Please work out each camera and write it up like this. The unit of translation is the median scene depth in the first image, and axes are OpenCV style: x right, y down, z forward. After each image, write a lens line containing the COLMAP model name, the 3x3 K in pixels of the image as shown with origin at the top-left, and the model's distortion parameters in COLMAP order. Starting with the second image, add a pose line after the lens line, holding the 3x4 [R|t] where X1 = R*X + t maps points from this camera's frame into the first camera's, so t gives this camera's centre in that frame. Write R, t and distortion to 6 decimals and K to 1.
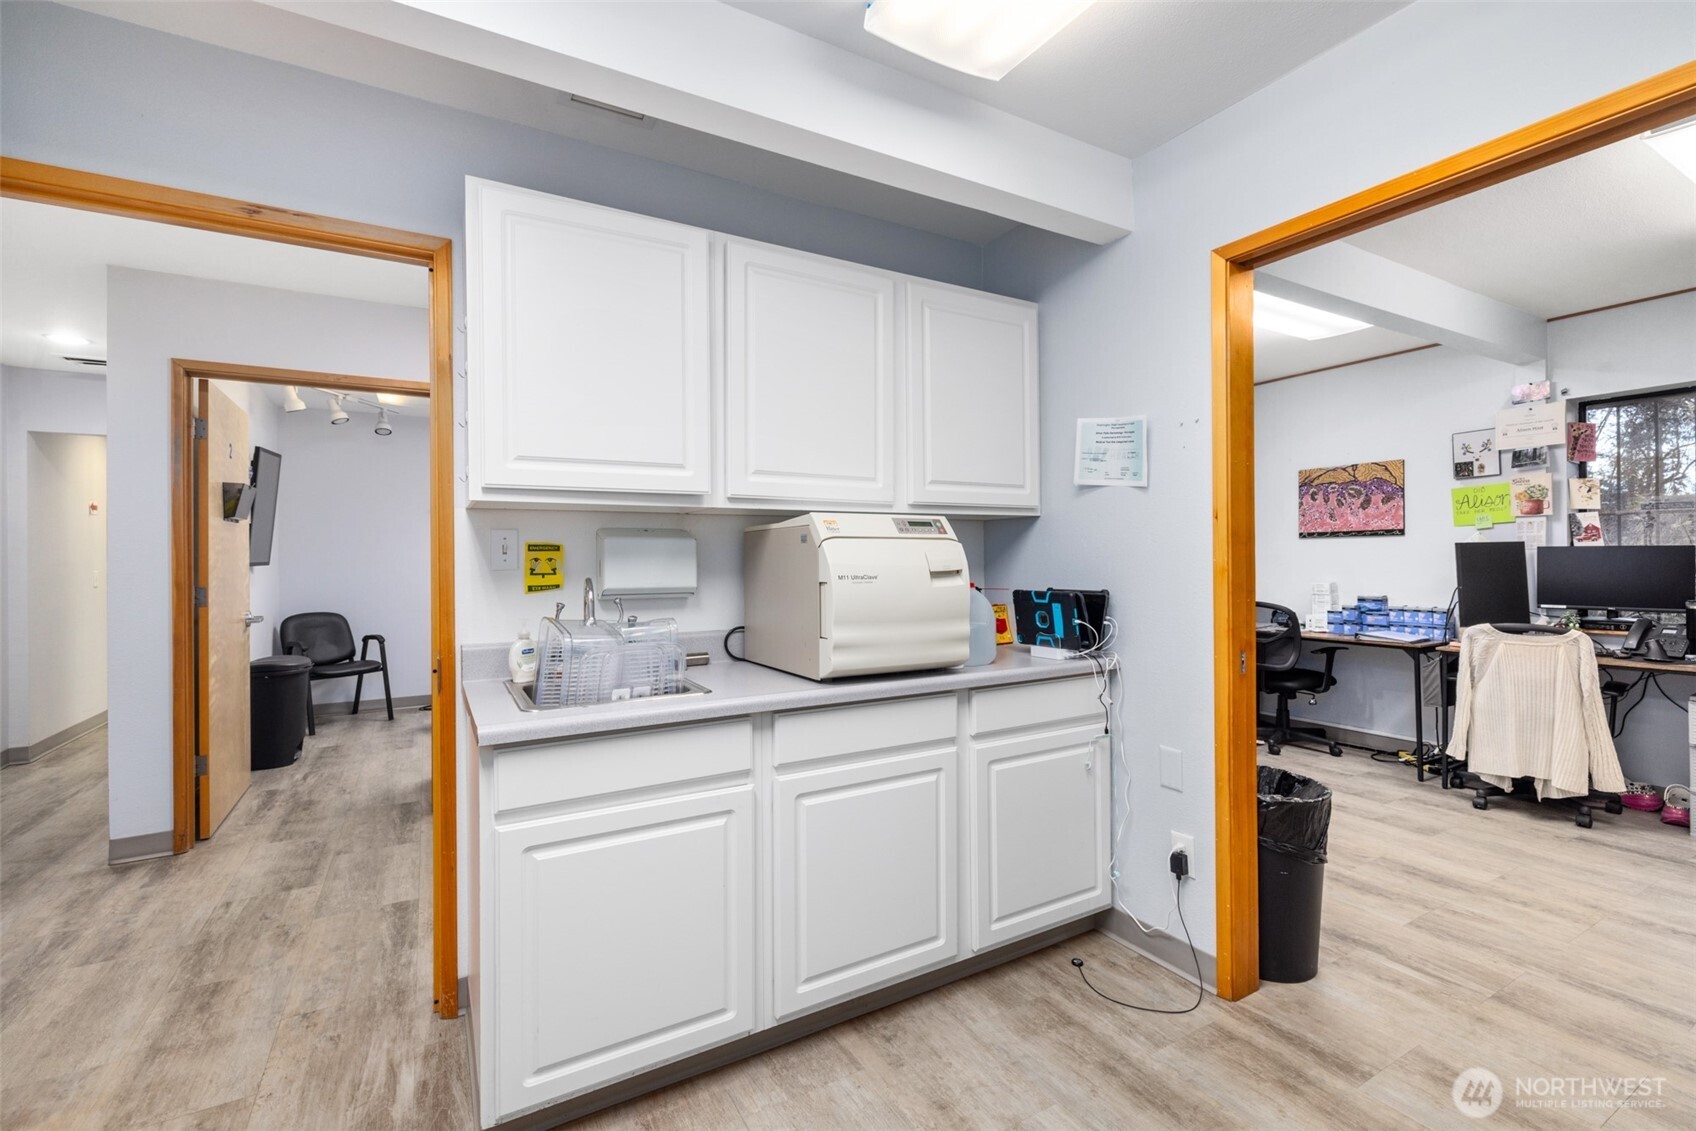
lens RADIAL K [[728.0, 0, 845.1], [0, 728.0, 562.9], [0, 0, 1]] dist [0.003659, 0.000624]
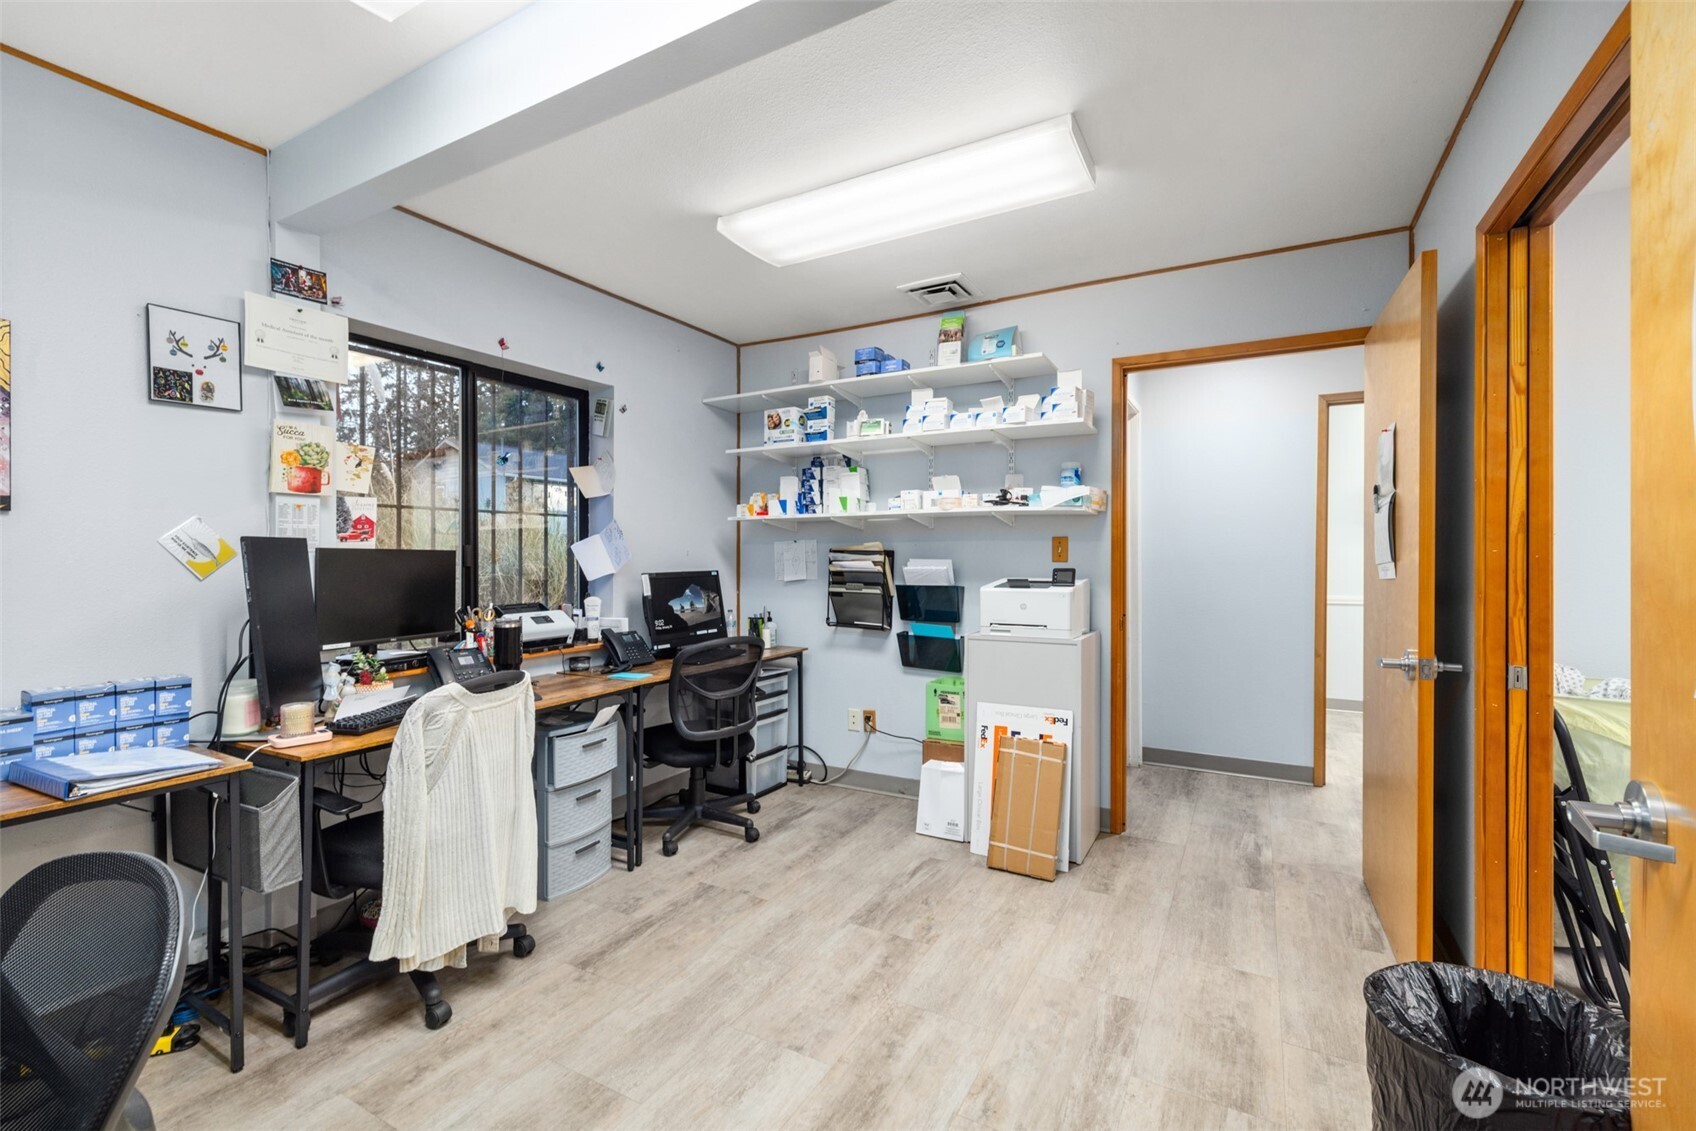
lens RADIAL K [[728.0, 0, 849.3], [0, 728.0, 554.3], [0, 0, 1]] dist [0.003659, 0.000624]
pose [[-0.516832, 0.009662, 0.856033, 0.232357], [0.007784, 0.999948, -0.006586, -0.010269], [-0.856052, 0.003260, -0.516880, 0.995608]]
